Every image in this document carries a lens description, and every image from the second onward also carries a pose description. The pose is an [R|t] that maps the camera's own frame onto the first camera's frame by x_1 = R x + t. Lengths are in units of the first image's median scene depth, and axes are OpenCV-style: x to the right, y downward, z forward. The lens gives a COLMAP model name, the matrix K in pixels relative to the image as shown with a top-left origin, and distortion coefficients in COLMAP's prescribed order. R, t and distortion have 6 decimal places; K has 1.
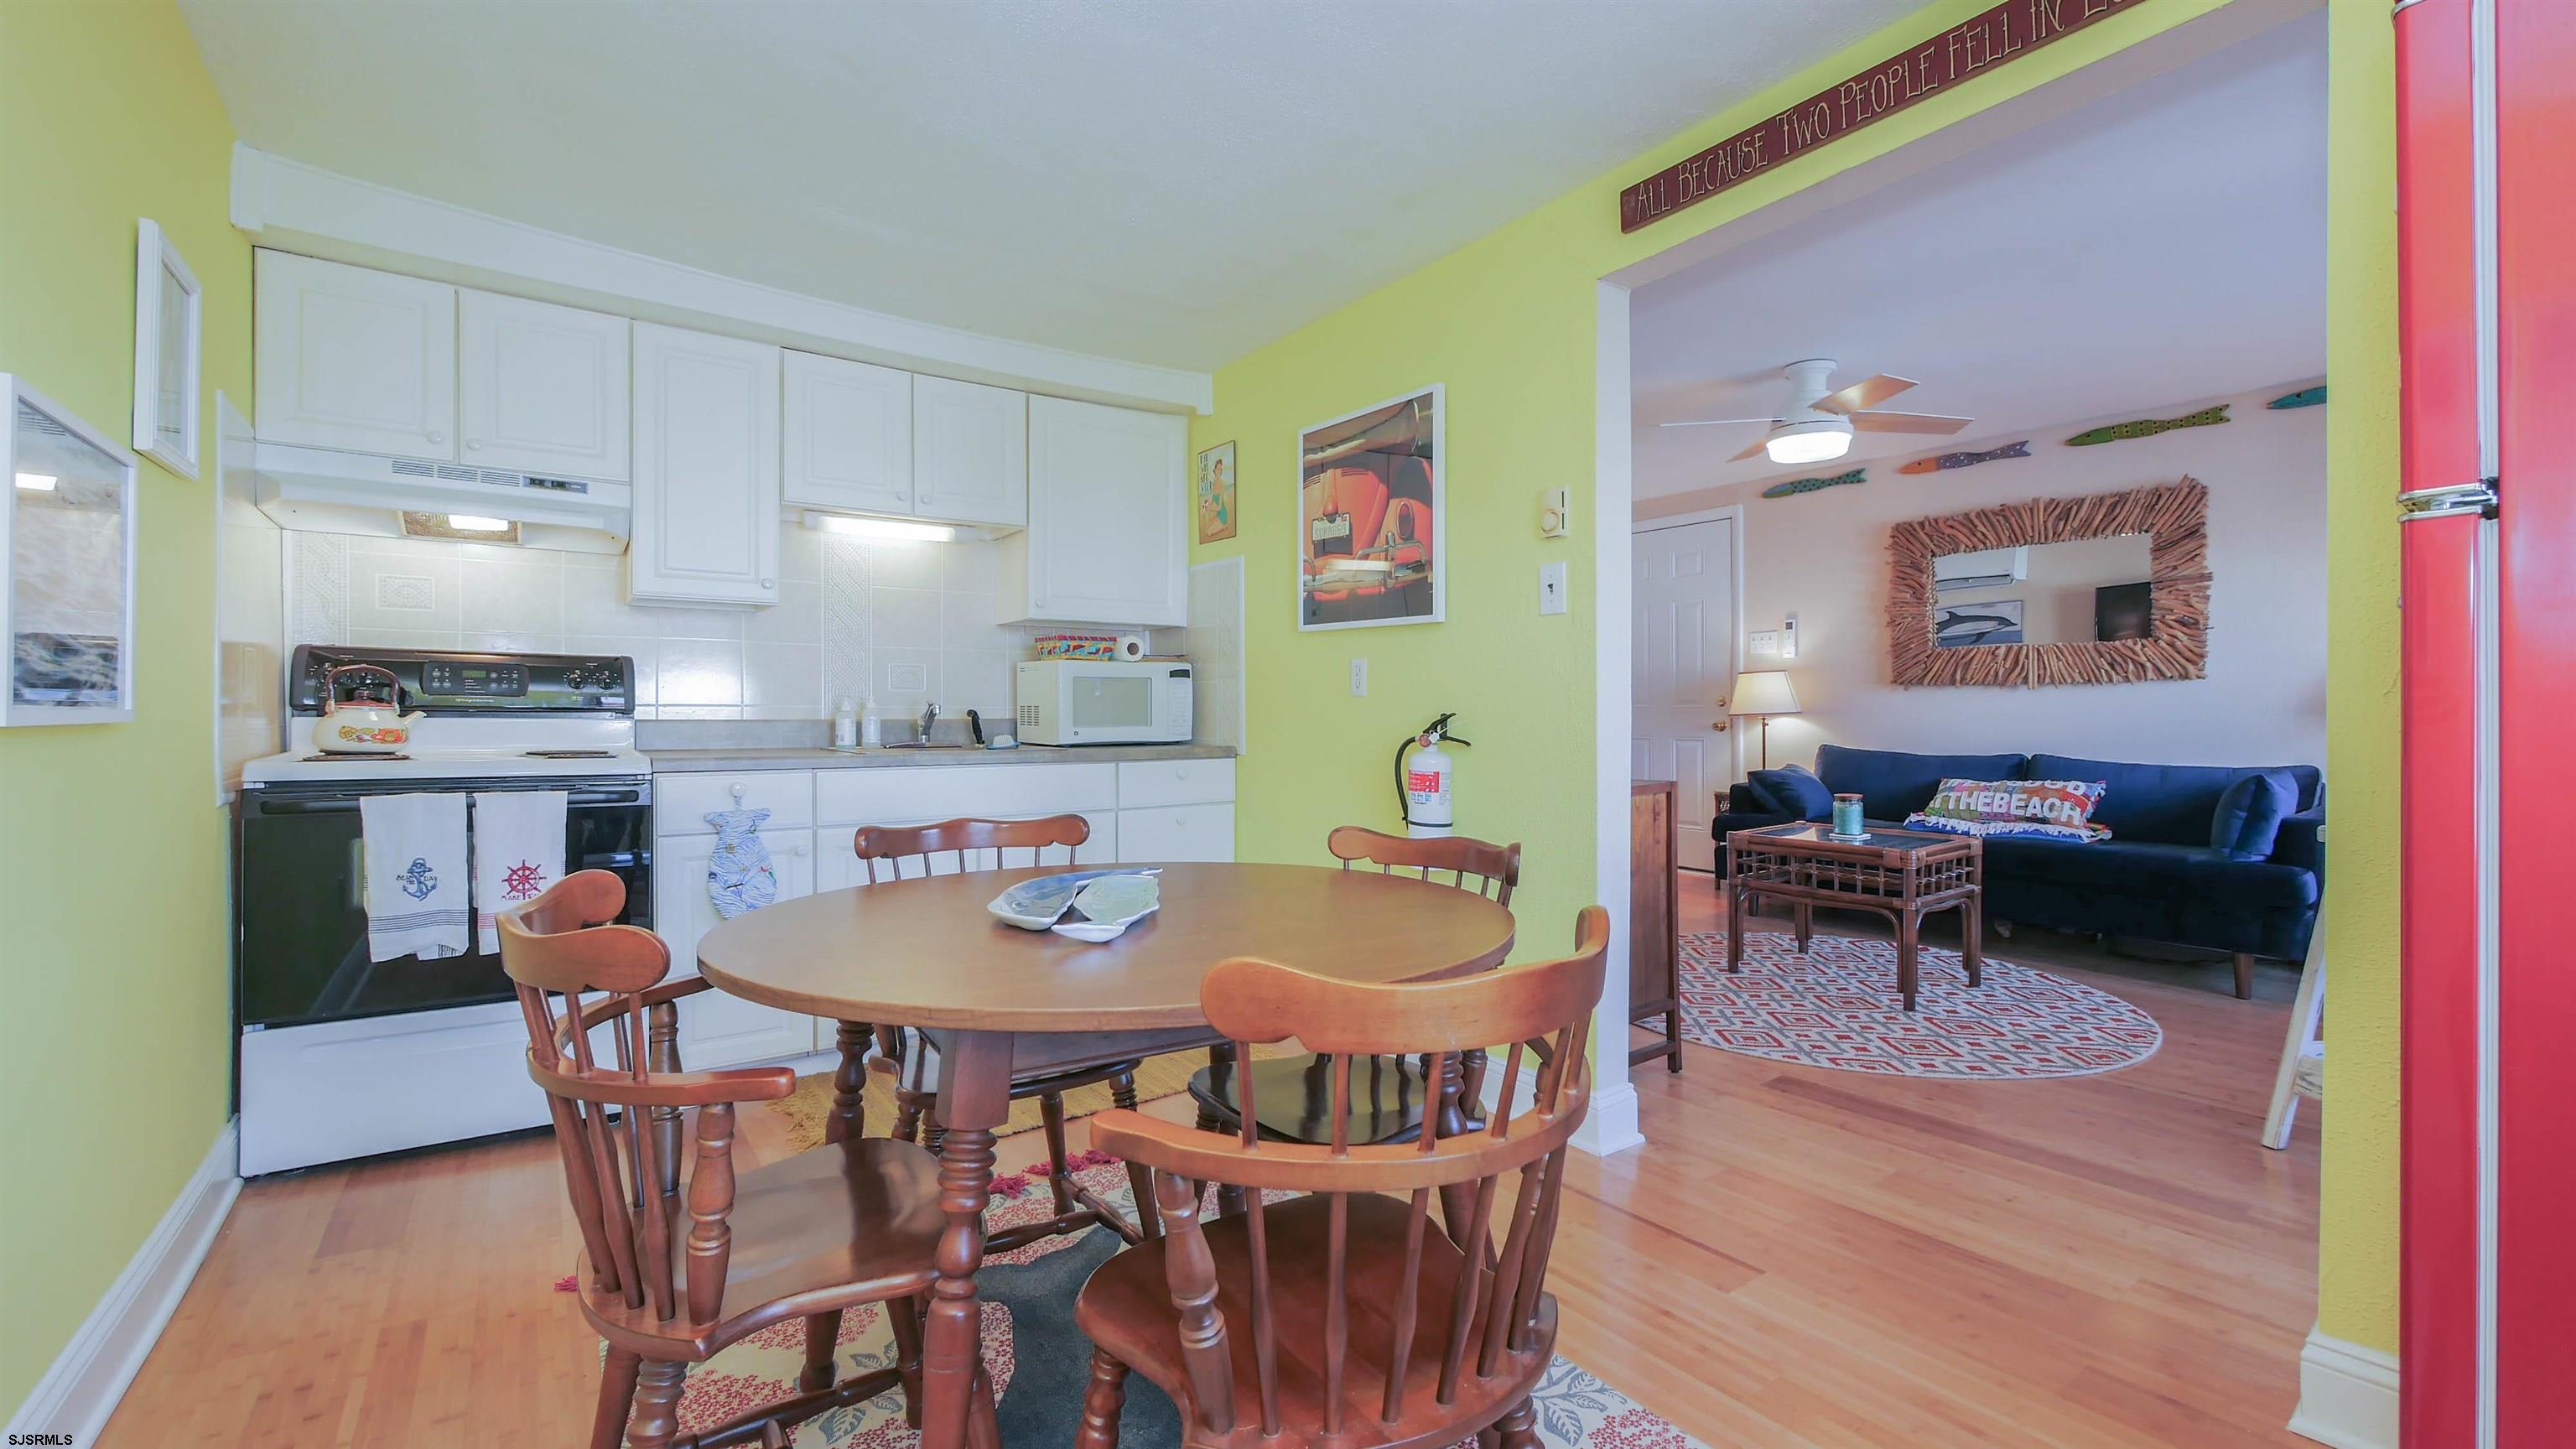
lens RADIAL K [[1061.1, 0, 1268.3], [0, 1061.1, 720.0], [0, 0, 1]] dist [-0.007378, 0.000626]
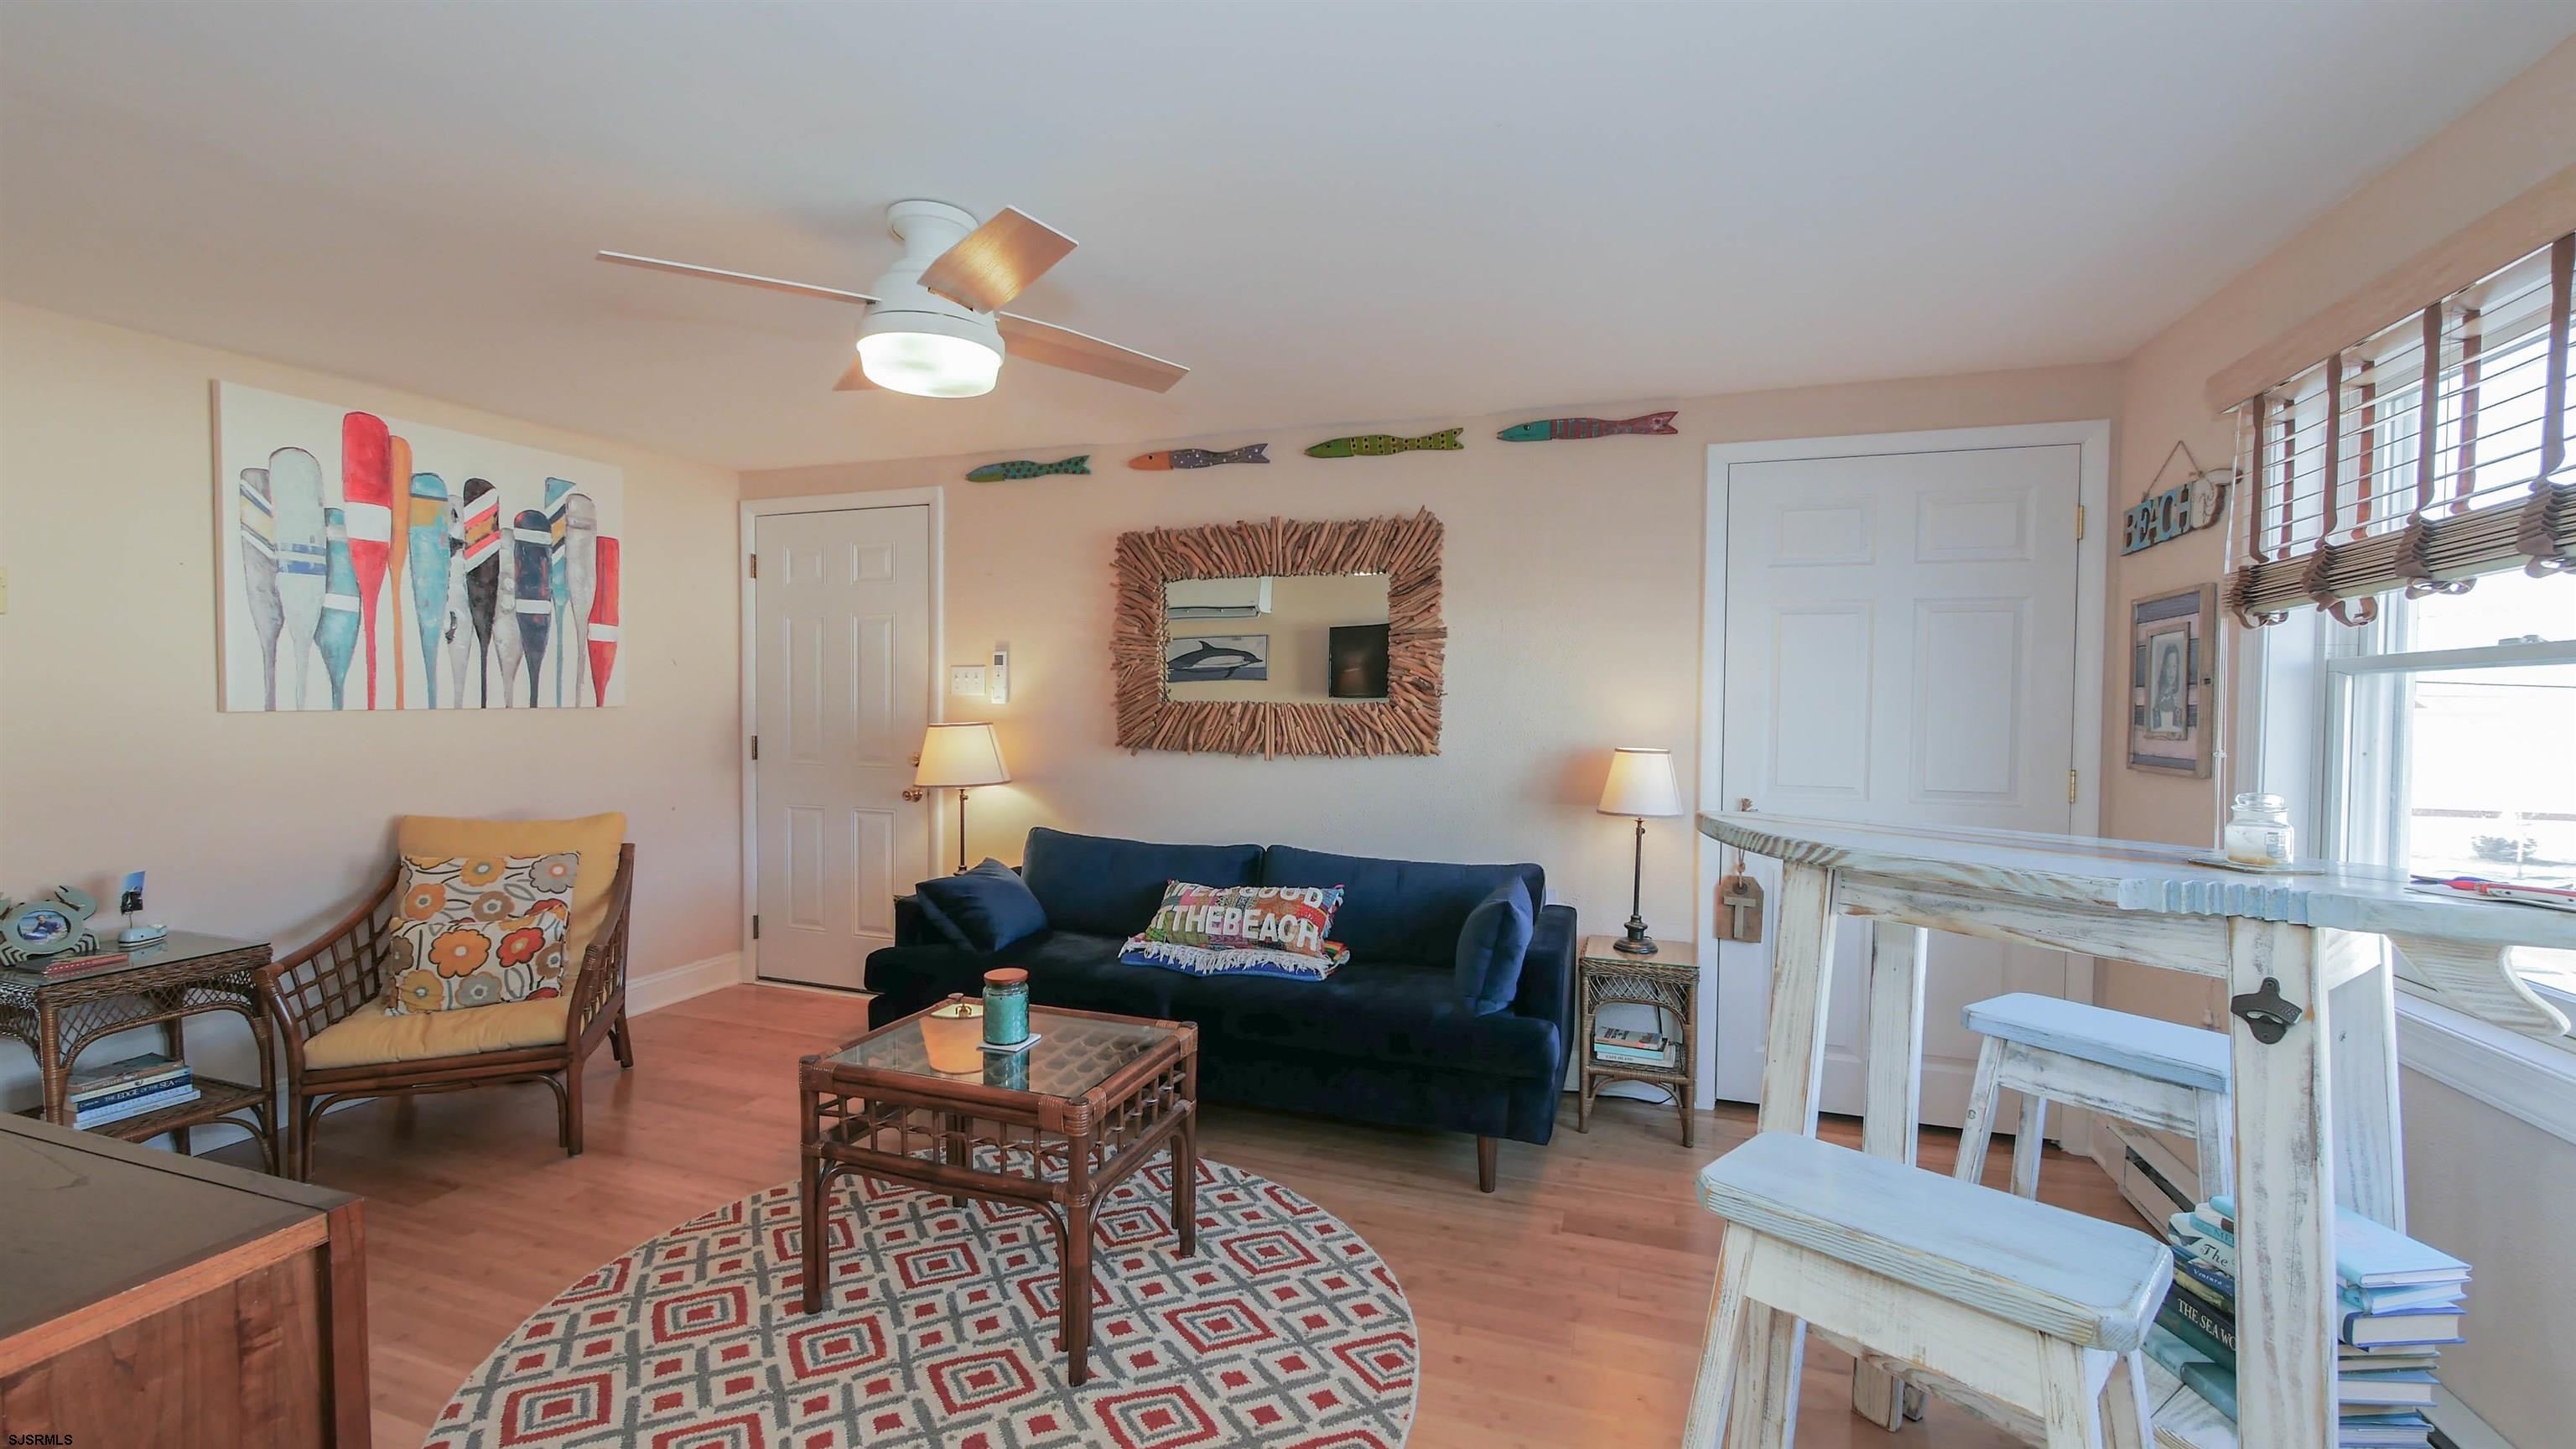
lens RADIAL K [[1061.1, 0, 1276.8], [0, 1061.1, 730.7], [0, 0, 1]] dist [-0.007378, 0.000626]
pose [[0.812930, -0.000906, 0.582361, 0.294932], [-0.006446, 0.999924, 0.010553, -0.065379], [-0.582326, -0.012333, 0.812862, 0.391423]]
